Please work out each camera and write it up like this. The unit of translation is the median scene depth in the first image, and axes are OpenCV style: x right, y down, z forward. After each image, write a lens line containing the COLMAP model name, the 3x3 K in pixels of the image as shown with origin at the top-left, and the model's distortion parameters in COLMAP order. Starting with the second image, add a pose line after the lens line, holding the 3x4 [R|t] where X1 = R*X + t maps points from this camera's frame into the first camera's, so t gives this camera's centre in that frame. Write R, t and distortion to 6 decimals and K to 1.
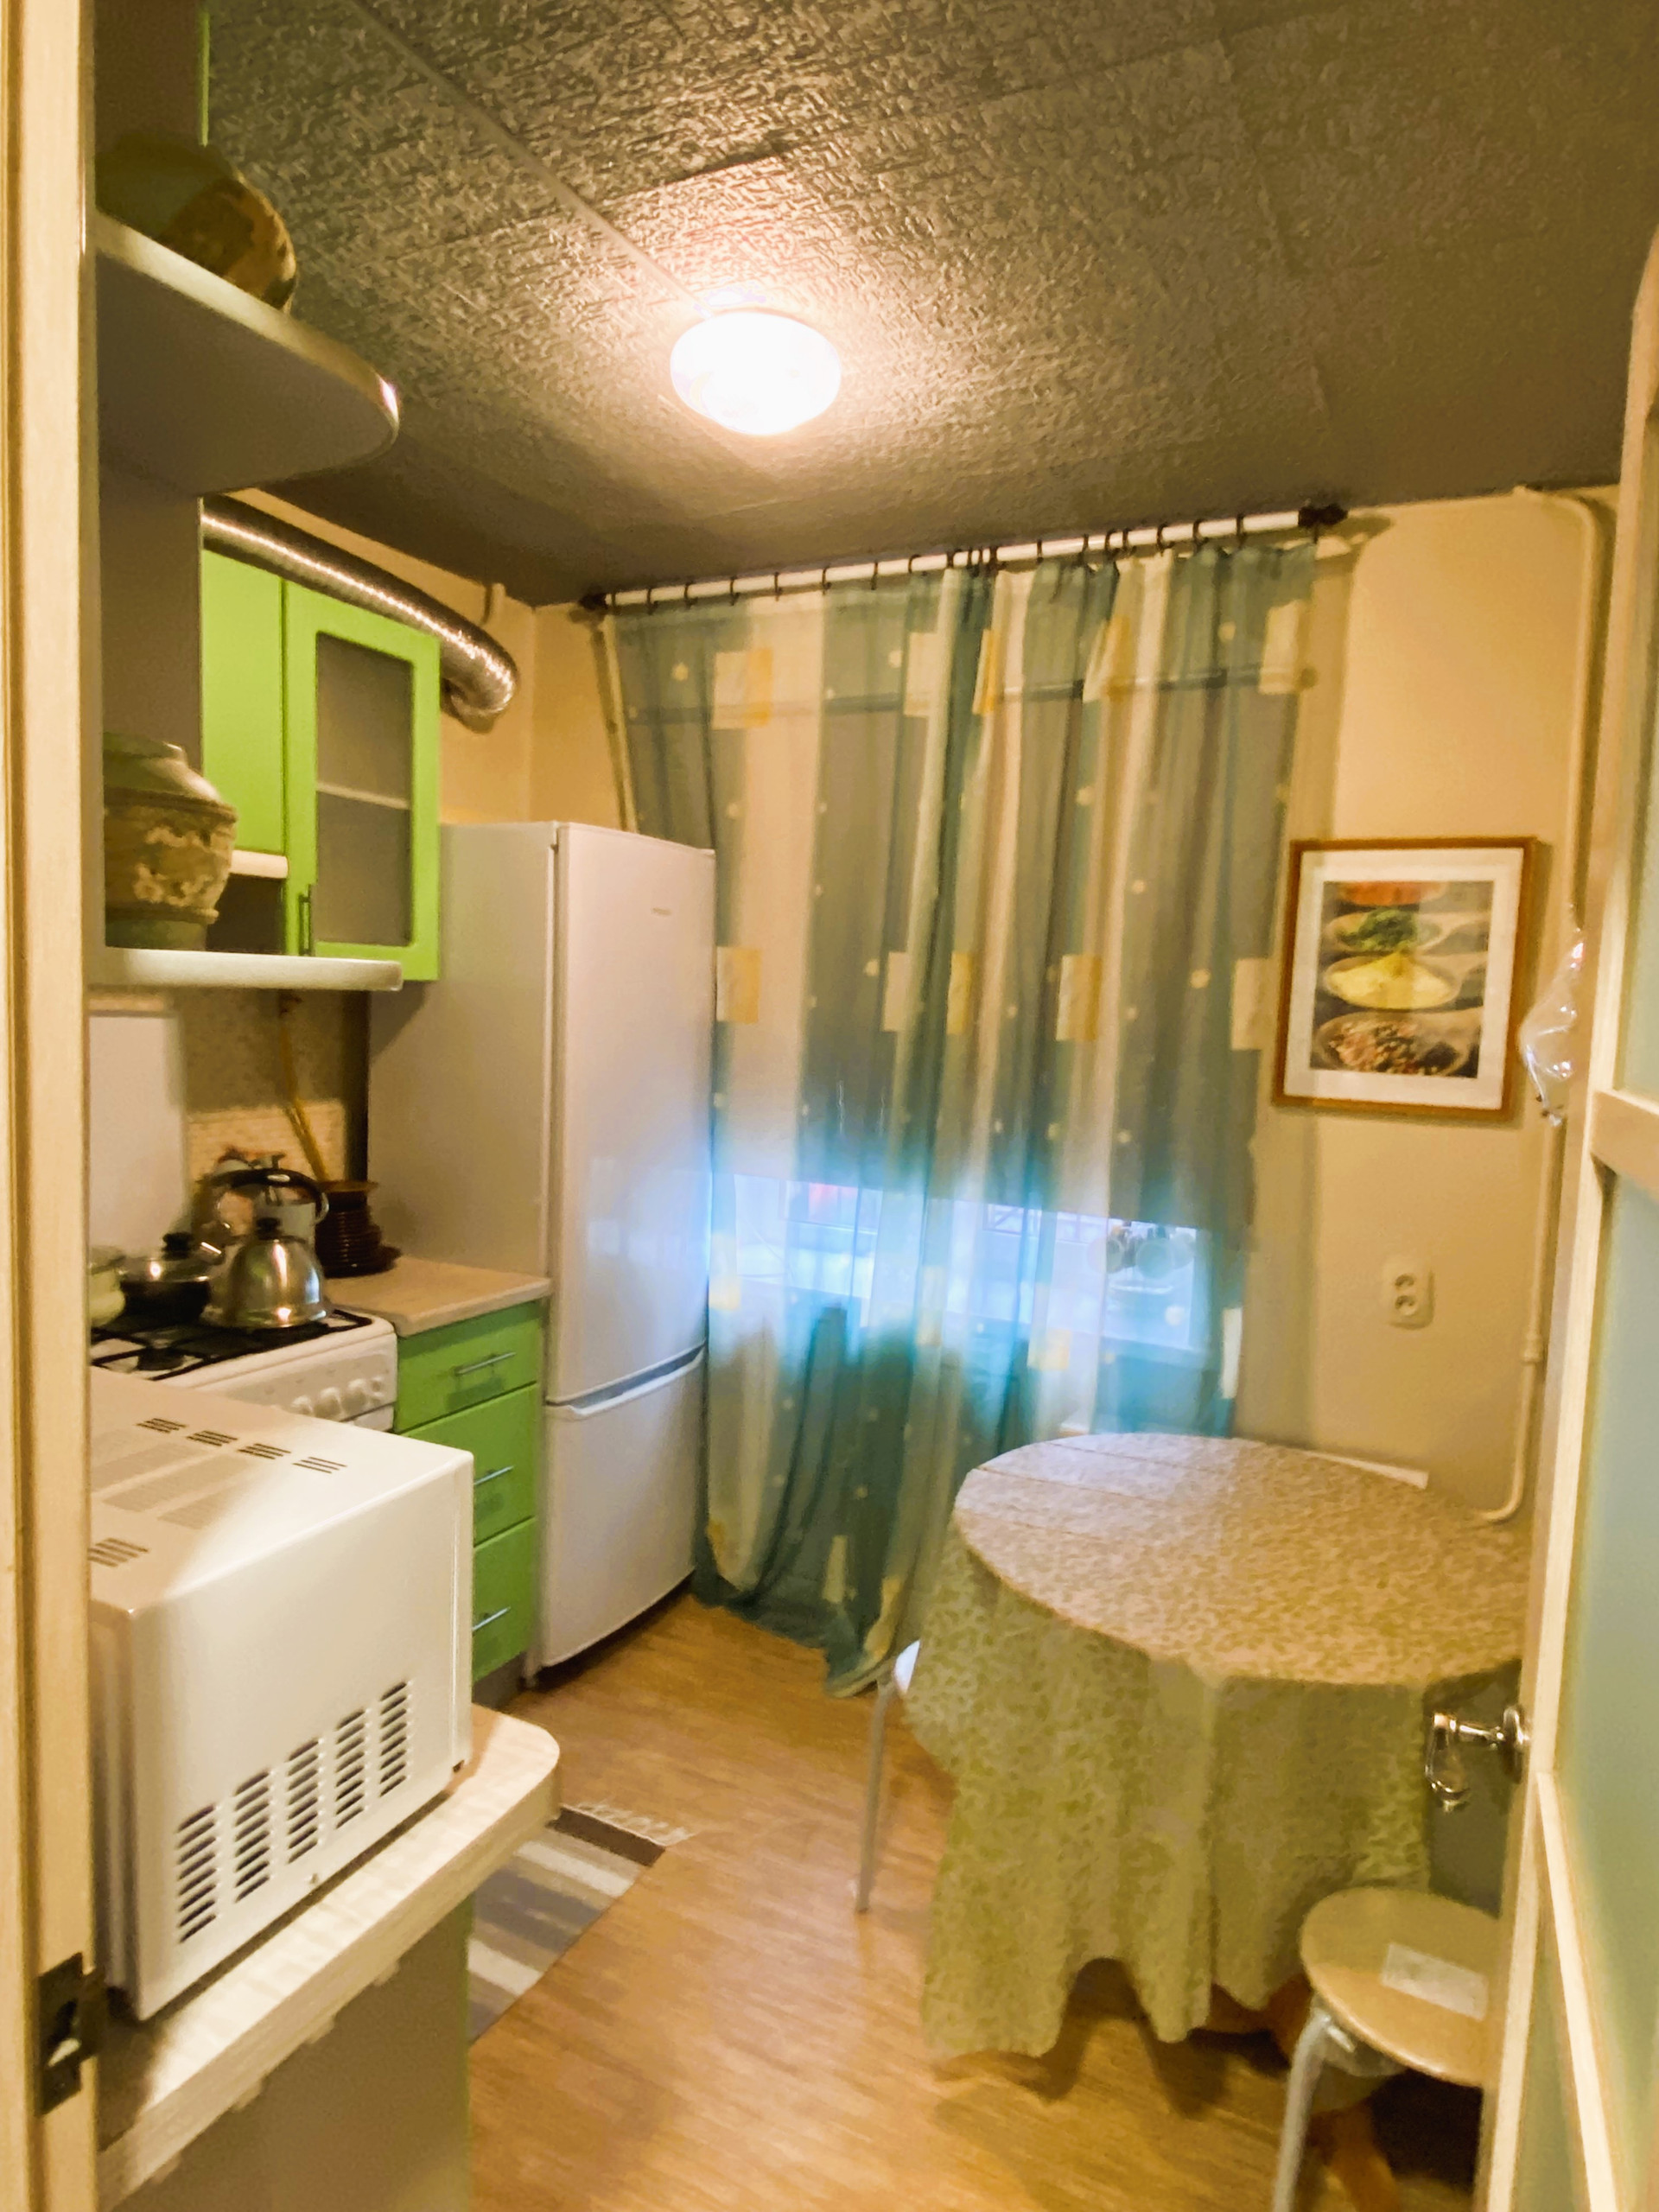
lens RADIAL K [[1319.9, 0, 831.0], [0, 1319.9, 1105.6], [0, 0, 1]] dist [0.038442, -0.037759]
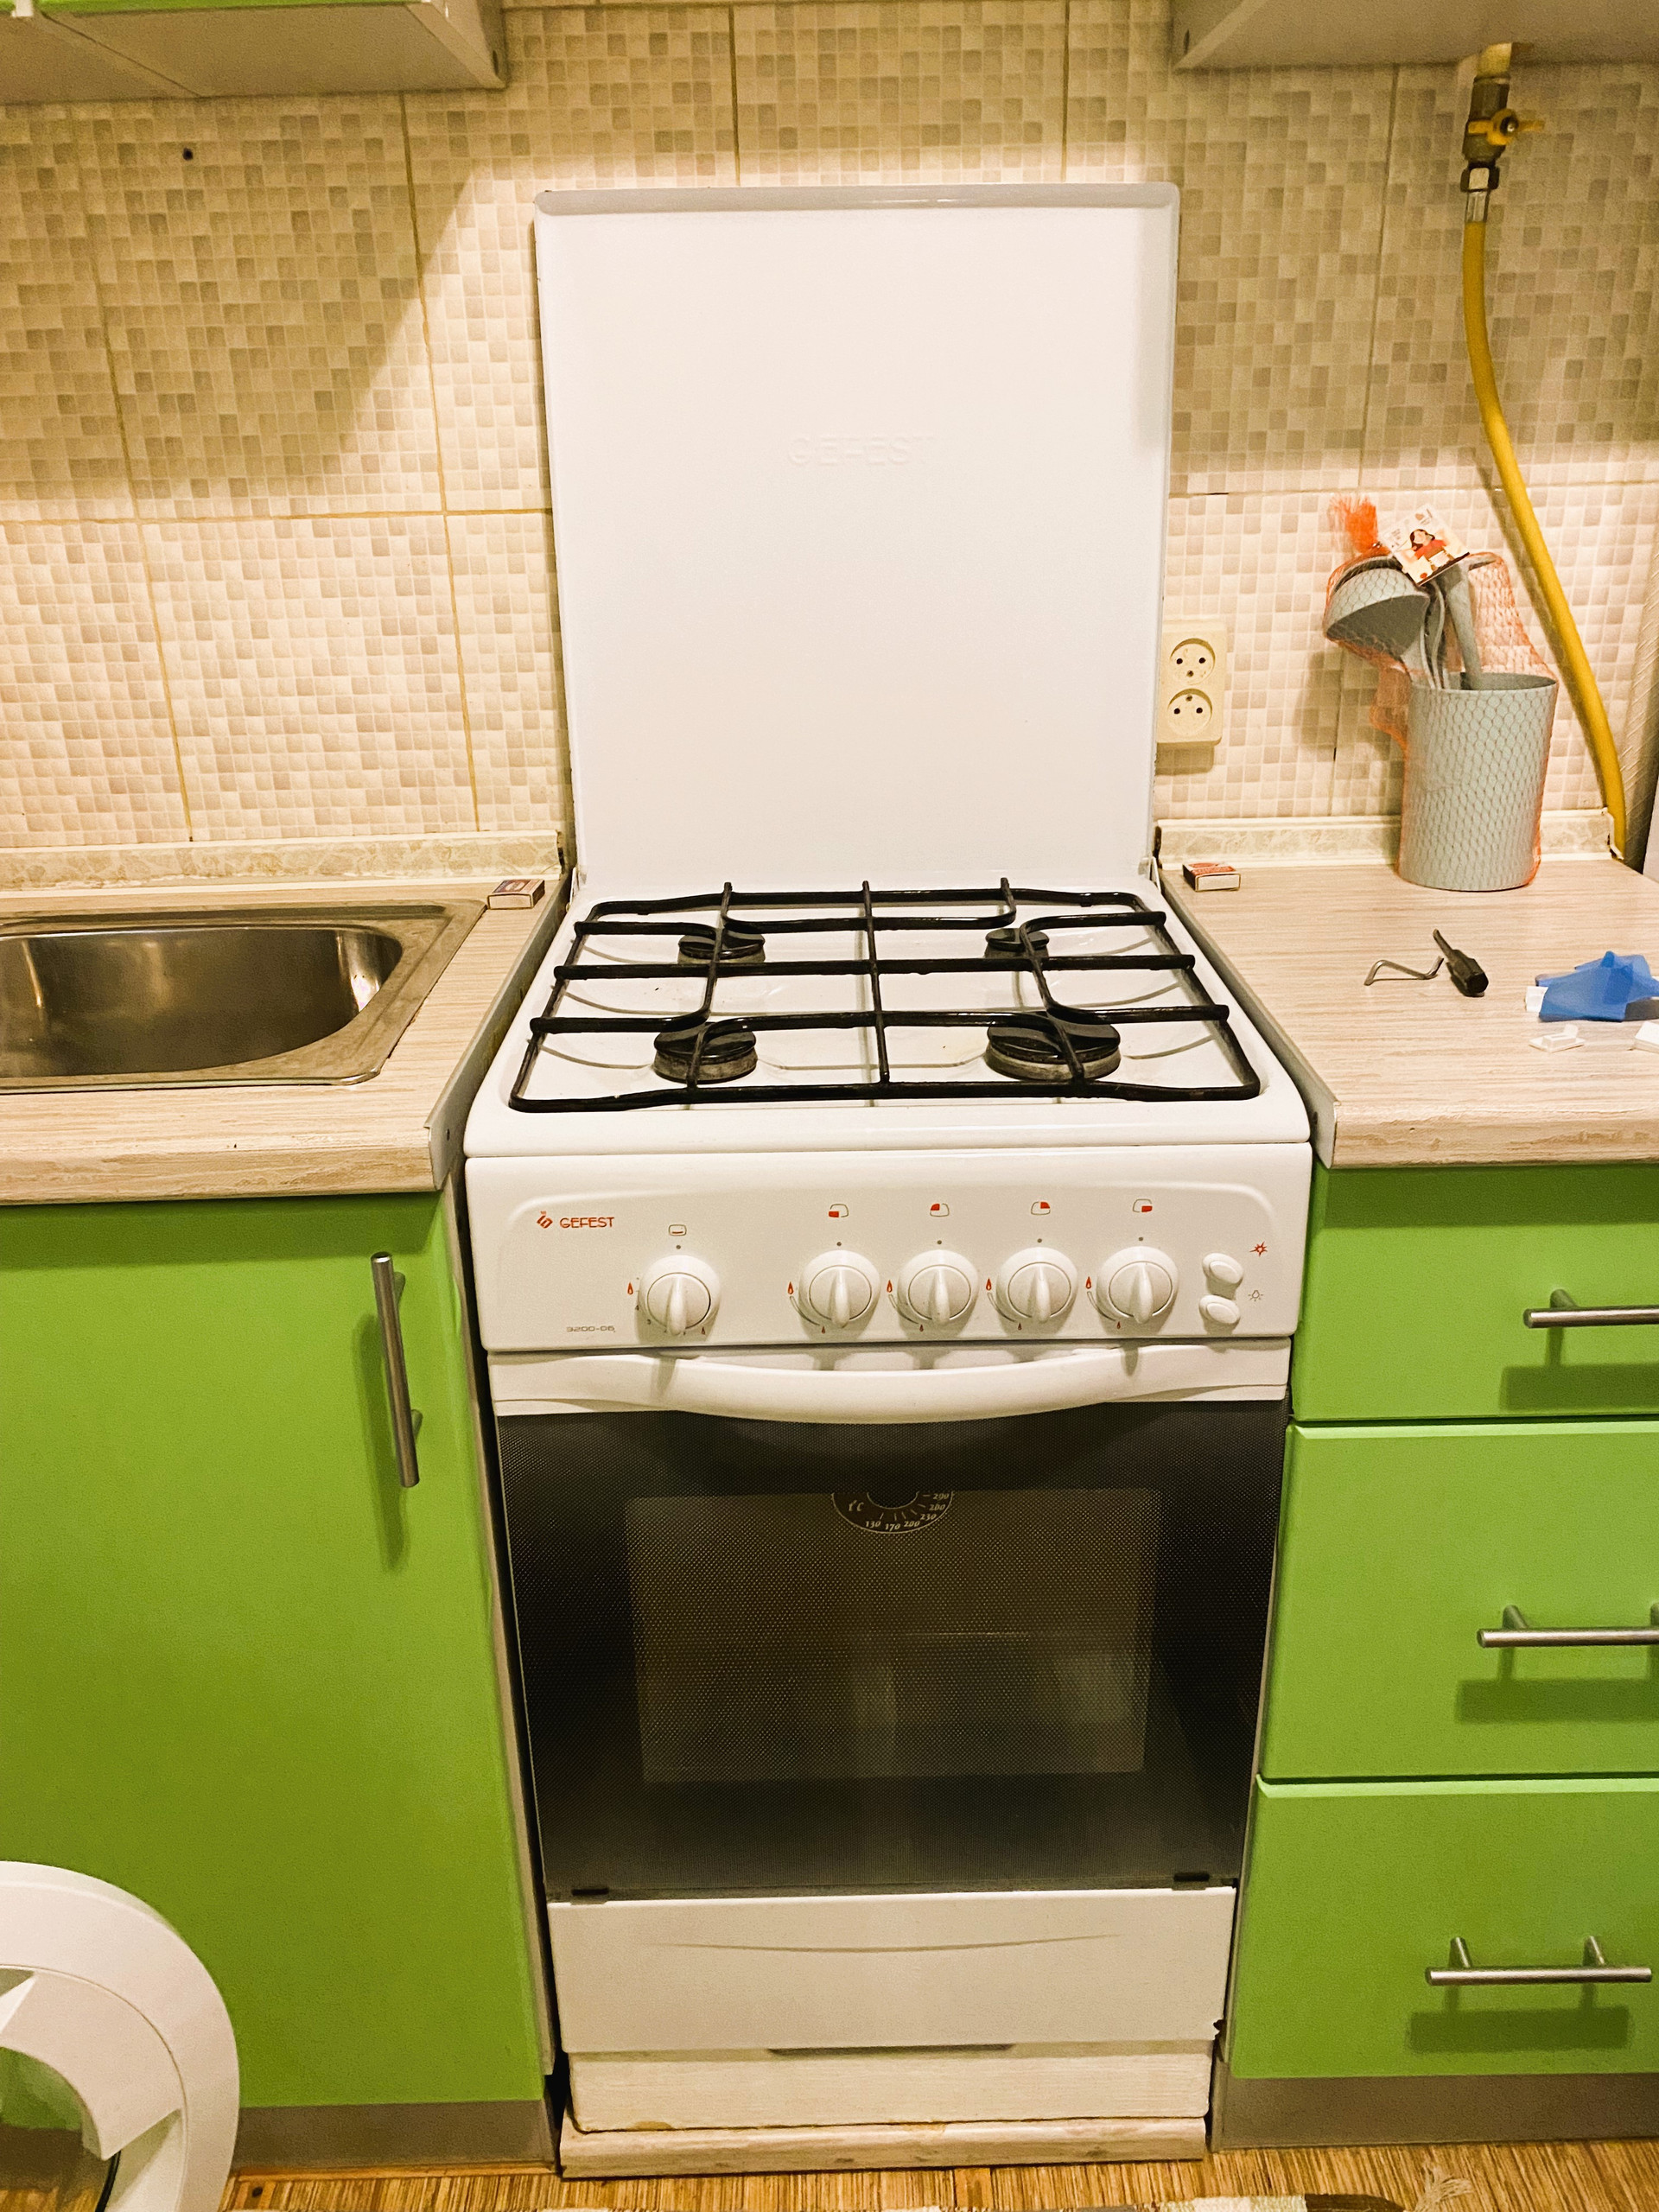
lens RADIAL K [[1695.5, 0, 832.3], [0, 1695.5, 1118.8], [0, 0, 1]] dist [0.026026, -0.027211]
pose [[0.459413, 0.294313, -0.838045, -0.037409], [-0.035139, 0.948791, 0.313943, 0.038847], [0.887527, -0.114782, 0.446229, 0.702791]]
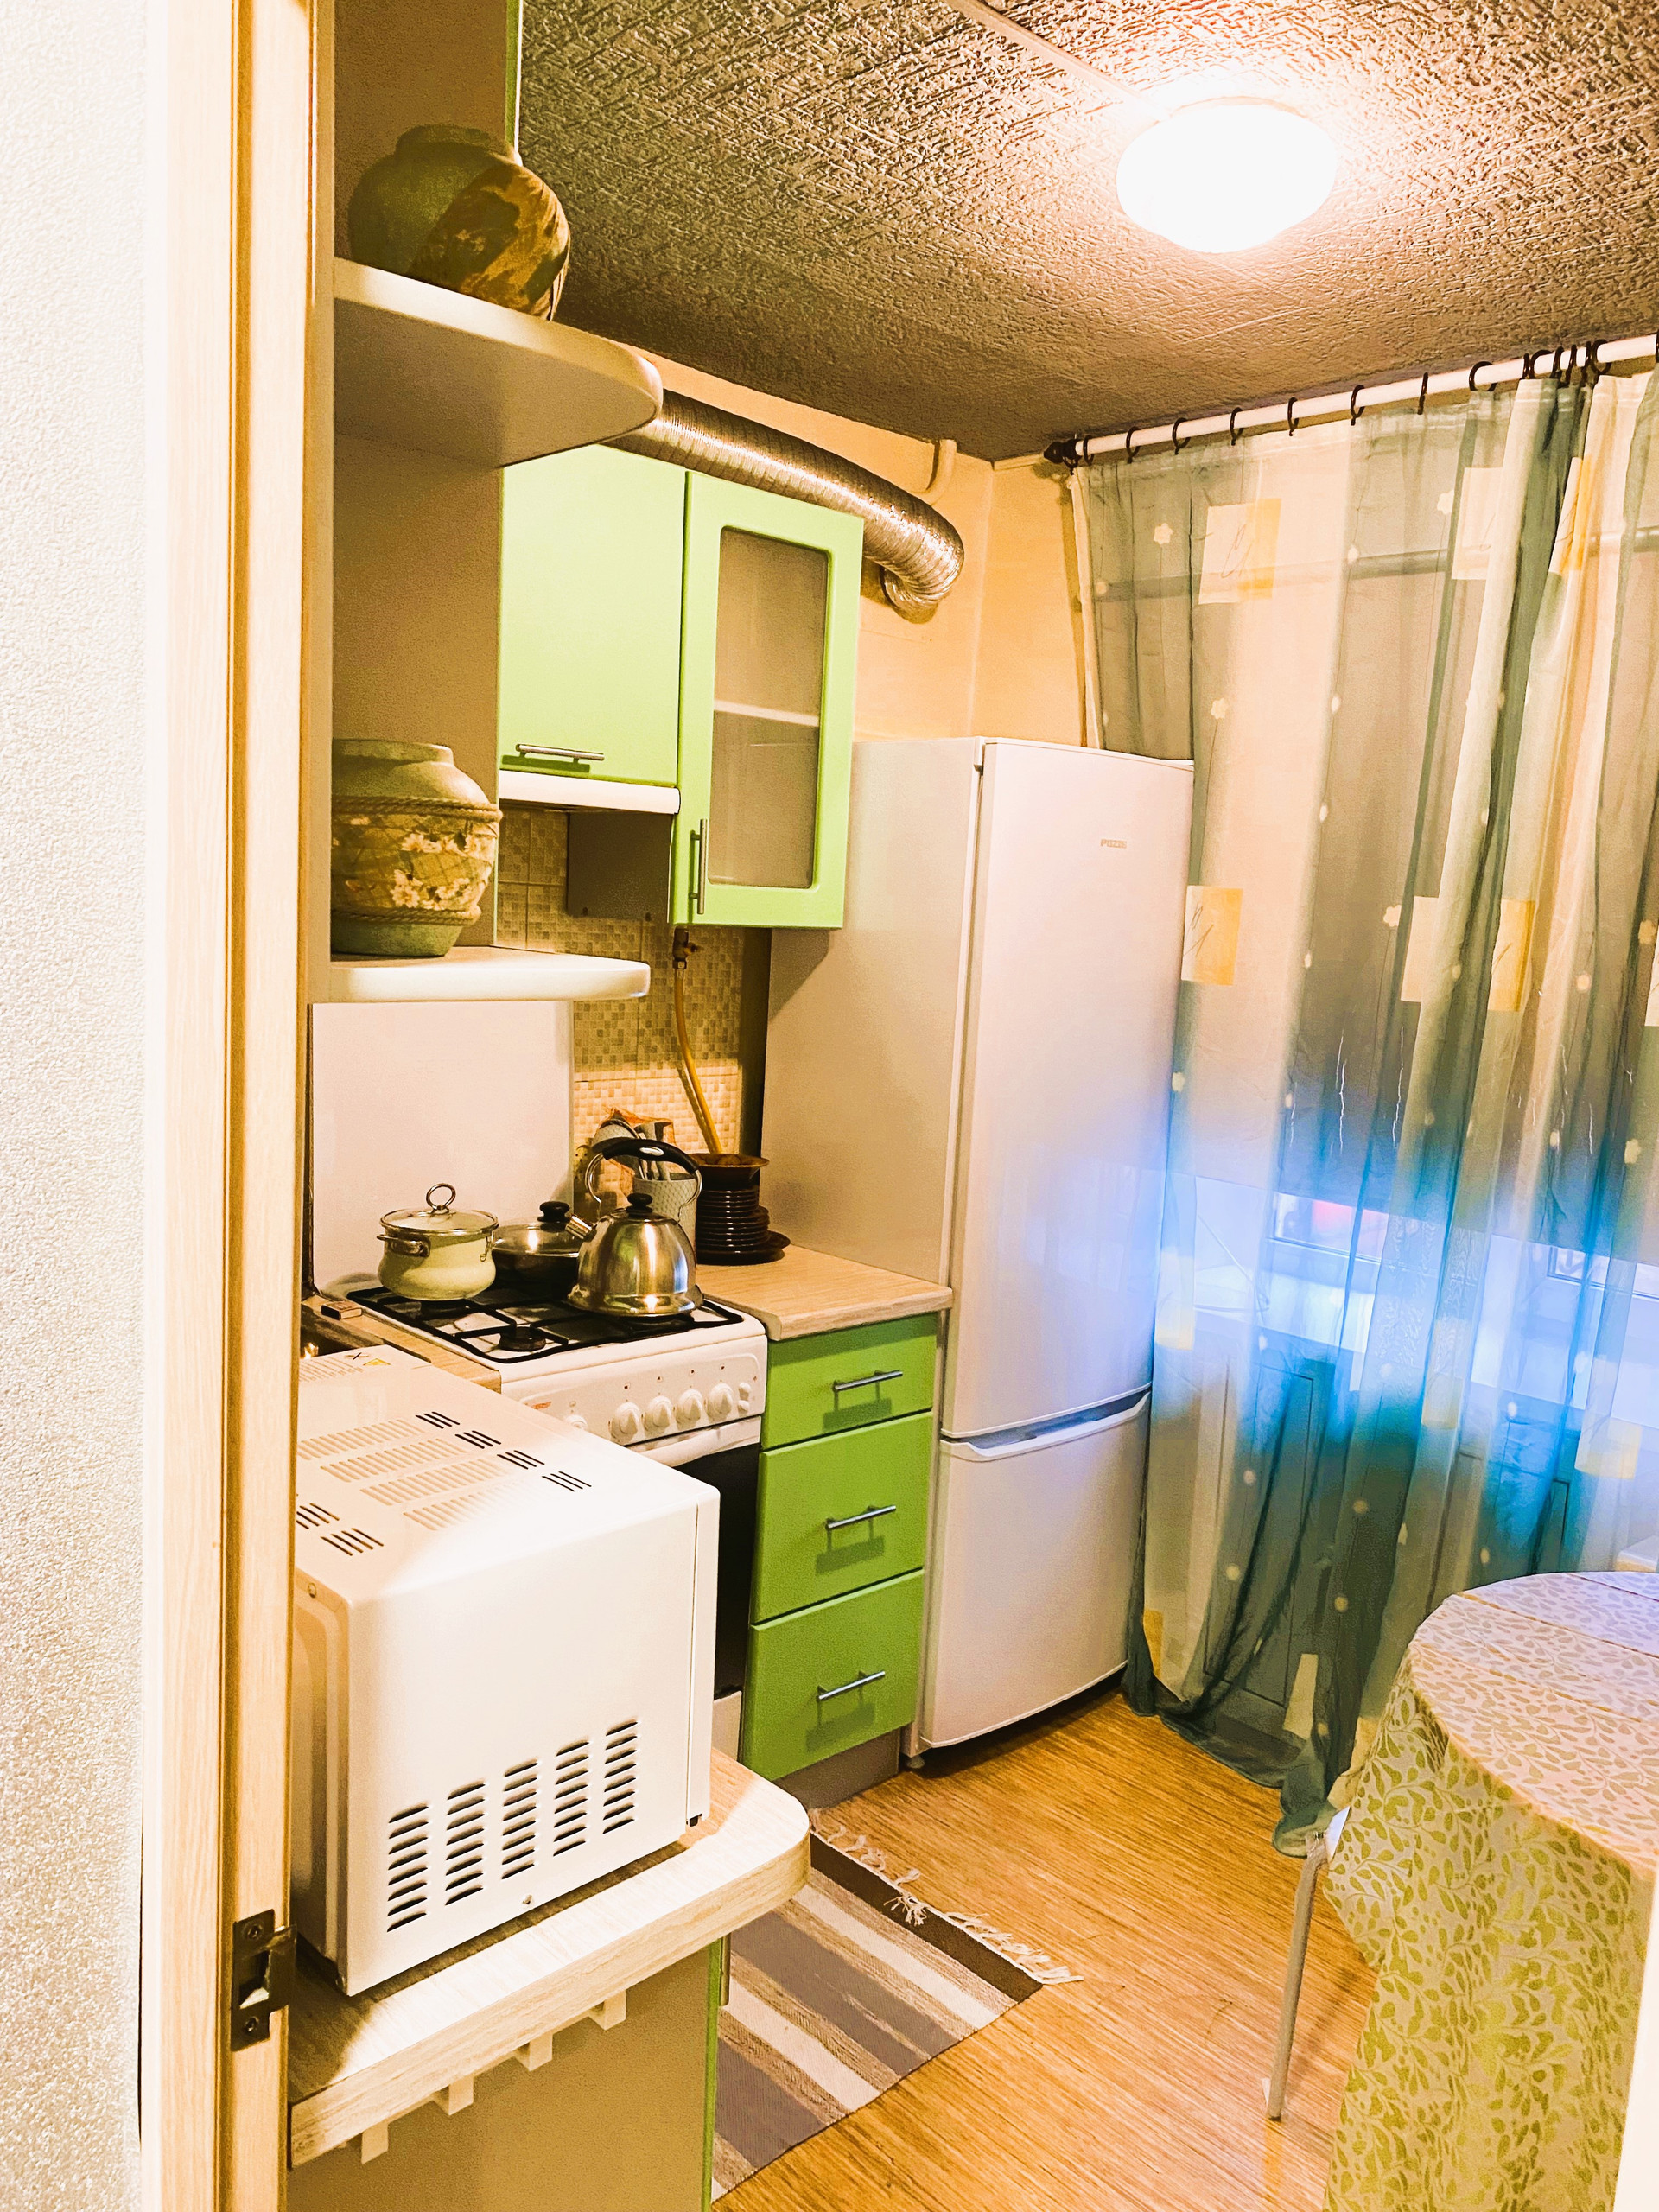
lens RADIAL K [[1695.5, 0, 825.4], [0, 1695.5, 1111.4], [0, 0, 1]] dist [0.026026, -0.027211]
pose [[0.941294, 0.055655, -0.332969, 0.069452], [-0.045662, 0.998243, 0.037770, -0.019525], [0.334486, -0.020349, 0.942181, -0.033053]]
